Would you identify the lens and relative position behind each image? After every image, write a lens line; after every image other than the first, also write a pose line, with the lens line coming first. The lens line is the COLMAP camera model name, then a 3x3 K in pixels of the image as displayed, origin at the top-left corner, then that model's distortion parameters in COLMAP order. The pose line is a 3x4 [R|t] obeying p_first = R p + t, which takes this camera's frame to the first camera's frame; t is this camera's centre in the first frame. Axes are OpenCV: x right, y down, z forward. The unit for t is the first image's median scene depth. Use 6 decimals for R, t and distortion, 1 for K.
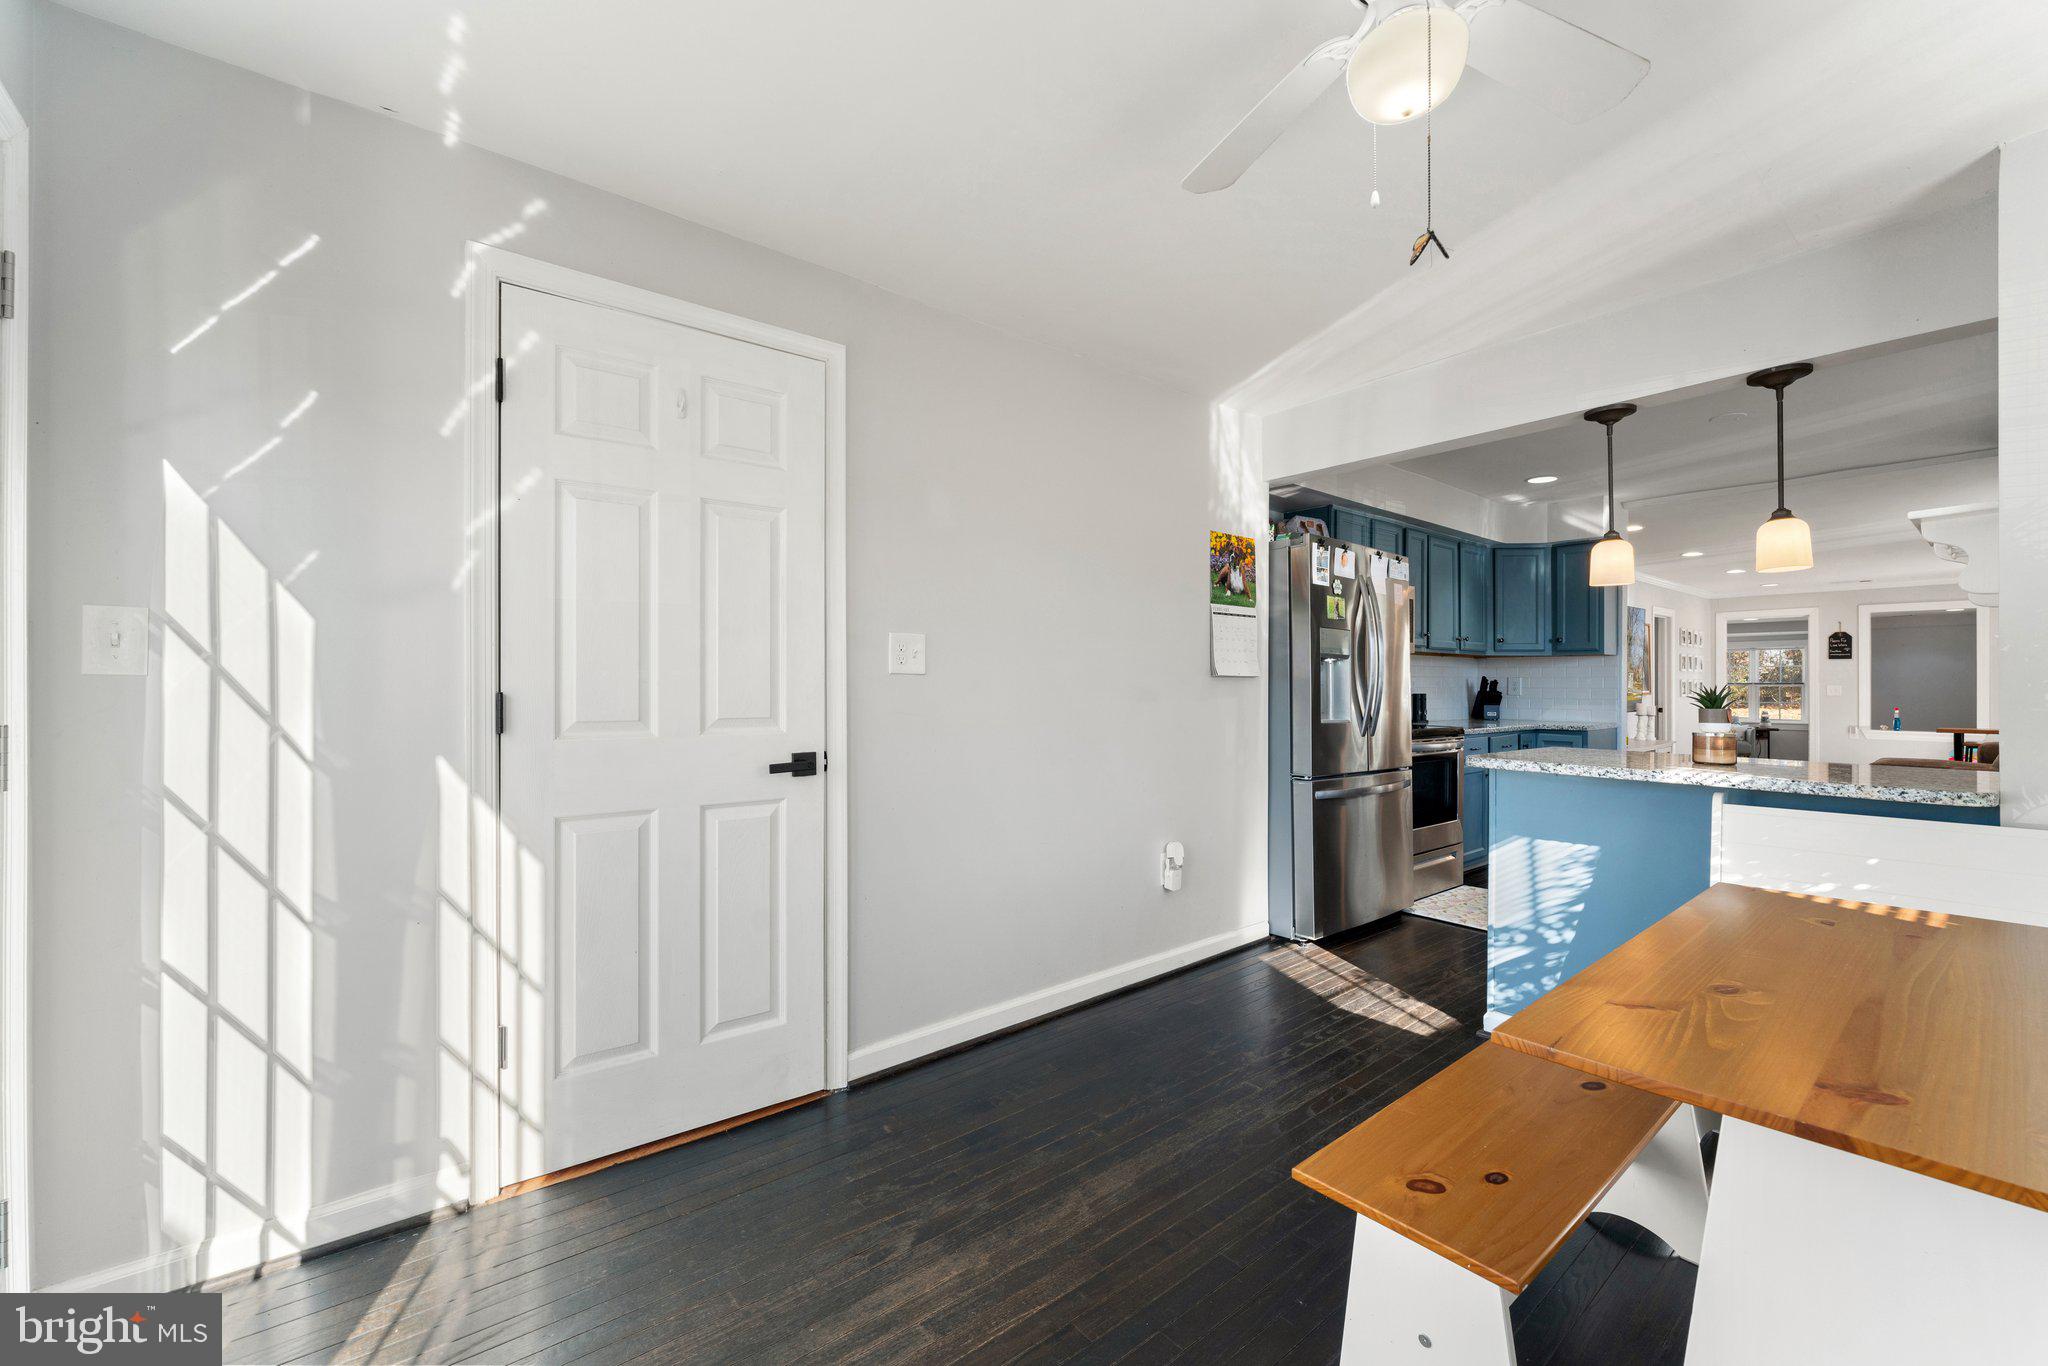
lens RADIAL K [[824.5, 0, 1007.5], [0, 824.5, 678.5], [0, 0, 1]] dist [-0.000283, 0.000118]
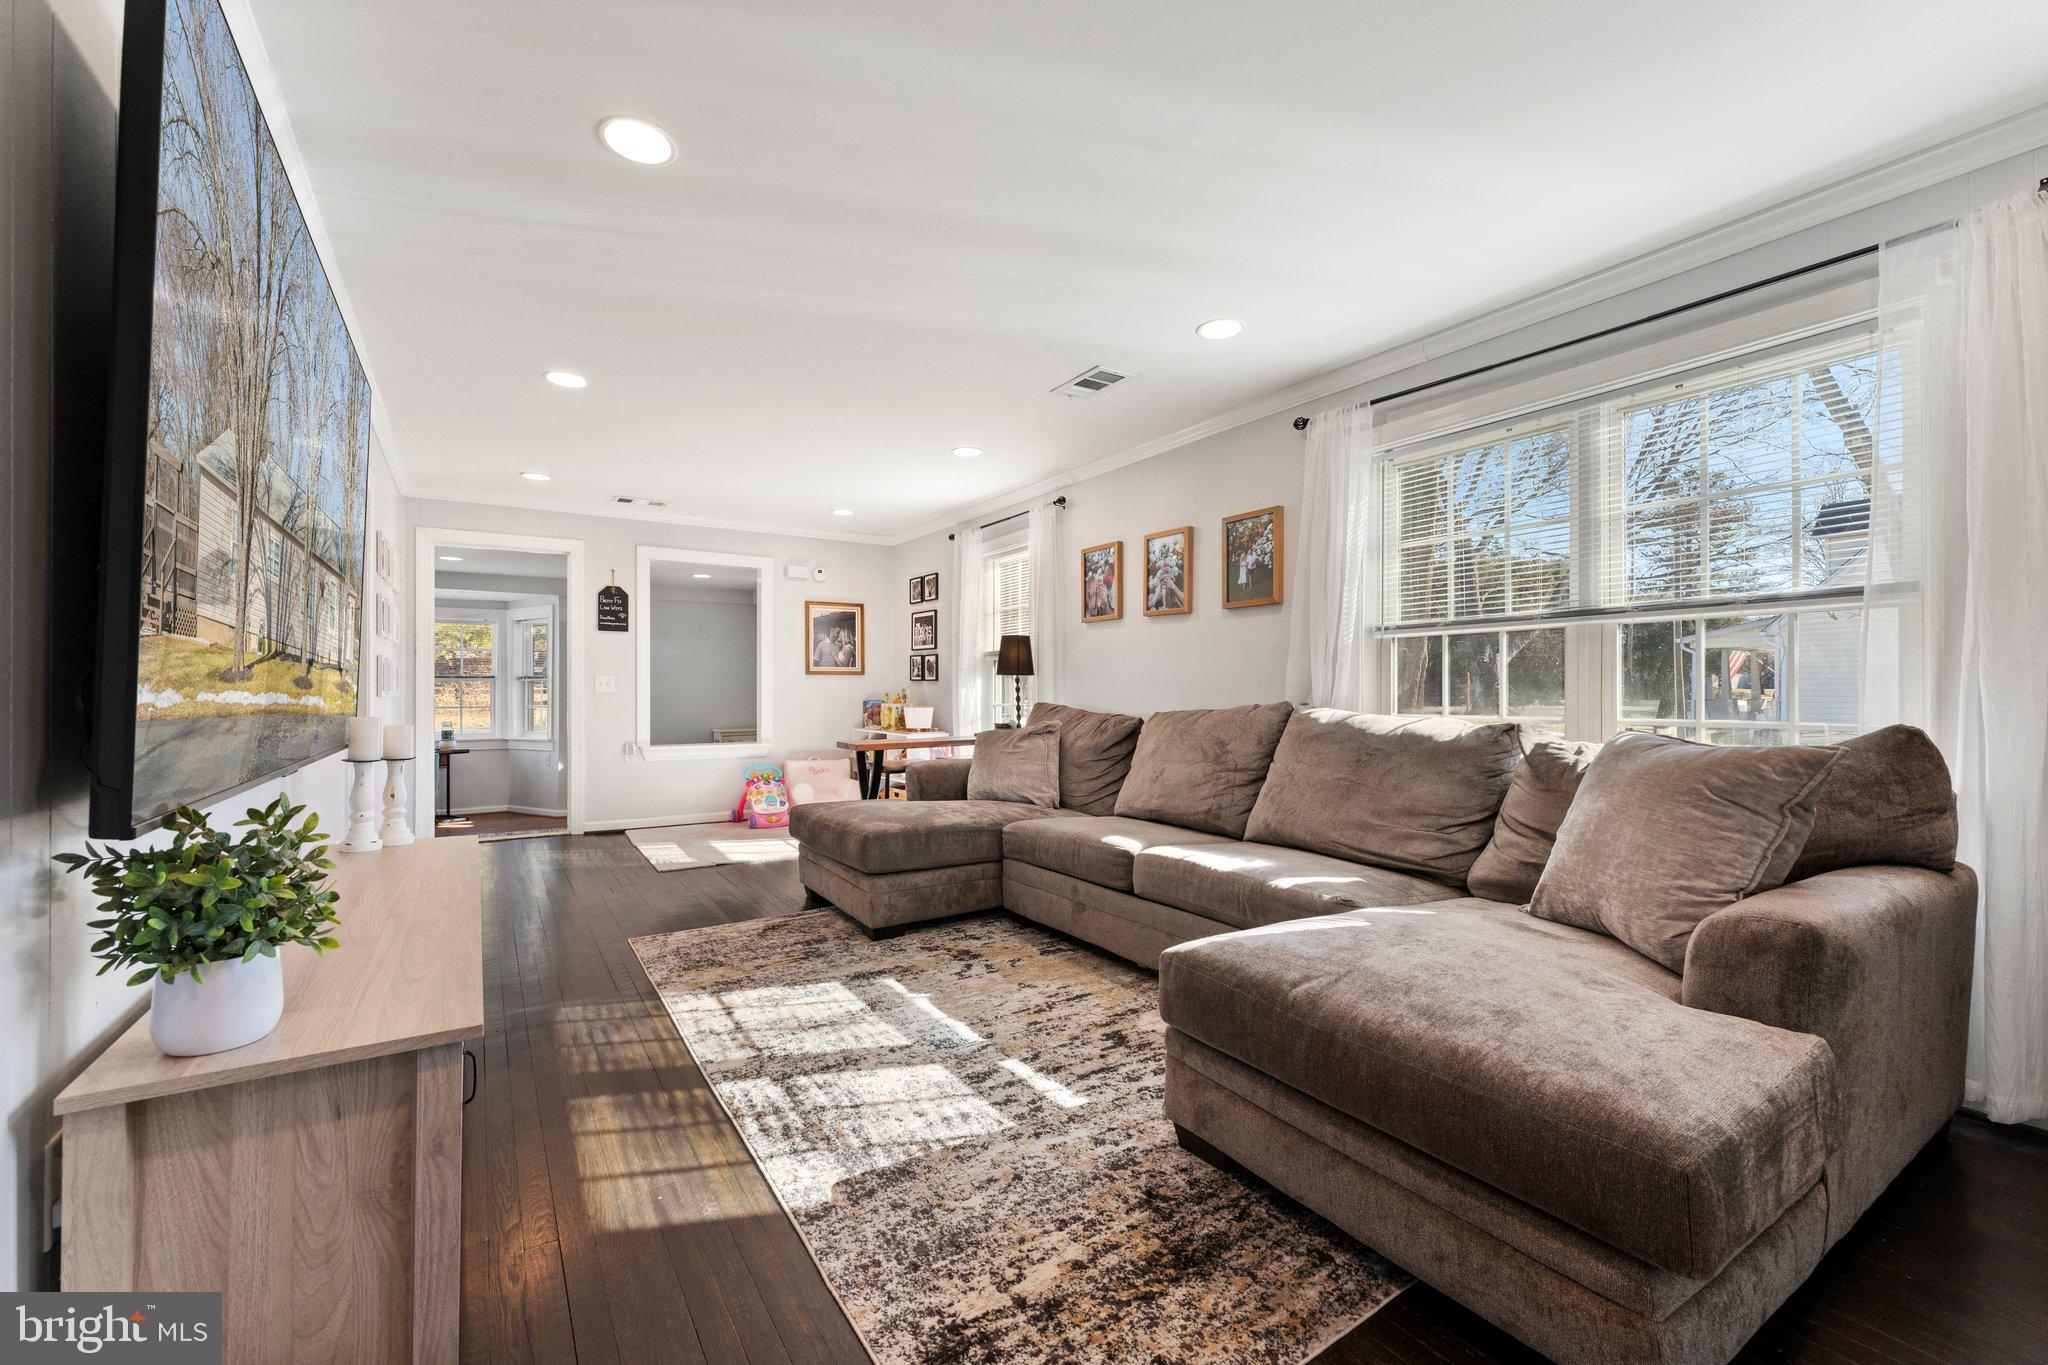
lens RADIAL K [[824.5, 0, 1015.4], [0, 824.5, 684.2], [0, 0, 1]] dist [-0.000283, 0.000118]
pose [[0.106986, 0.004665, 0.994250, 0.555342], [-0.003170, 0.999986, -0.004351, 0.020935], [-0.994255, -0.002686, 0.106999, 0.806615]]
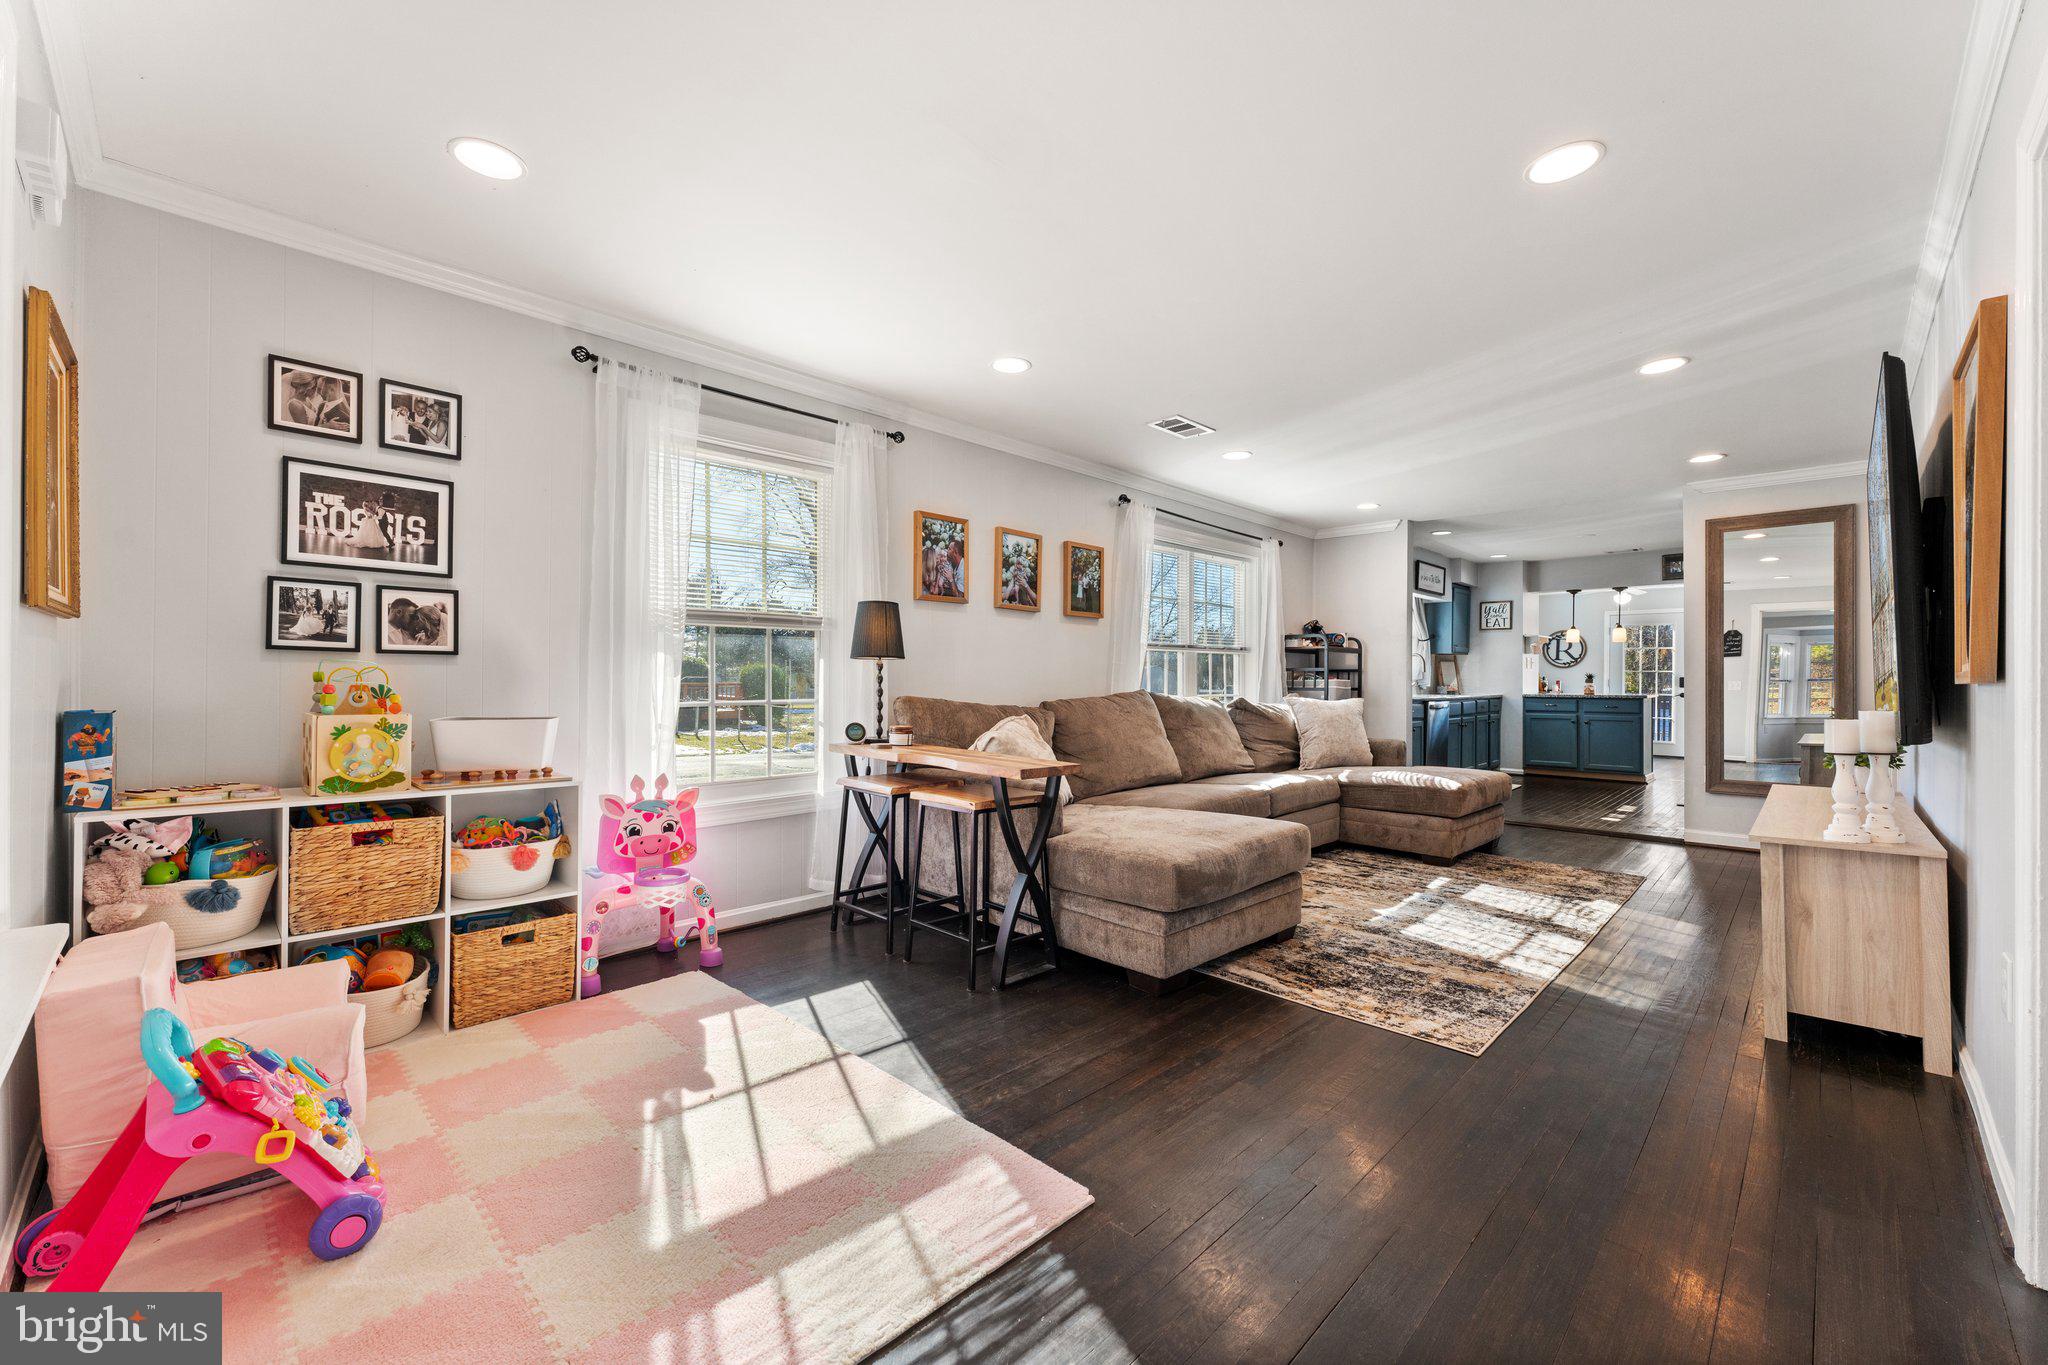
lens RADIAL K [[824.5, 0, 1026.8], [0, 824.5, 678.5], [0, 0, 1]] dist [-0.000283, 0.000118]
pose [[-0.992606, 0.002352, -0.121354, 1.154445], [0.005007, 0.999755, -0.021582, 0.031816], [0.121274, -0.022030, -0.992375, 1.318965]]
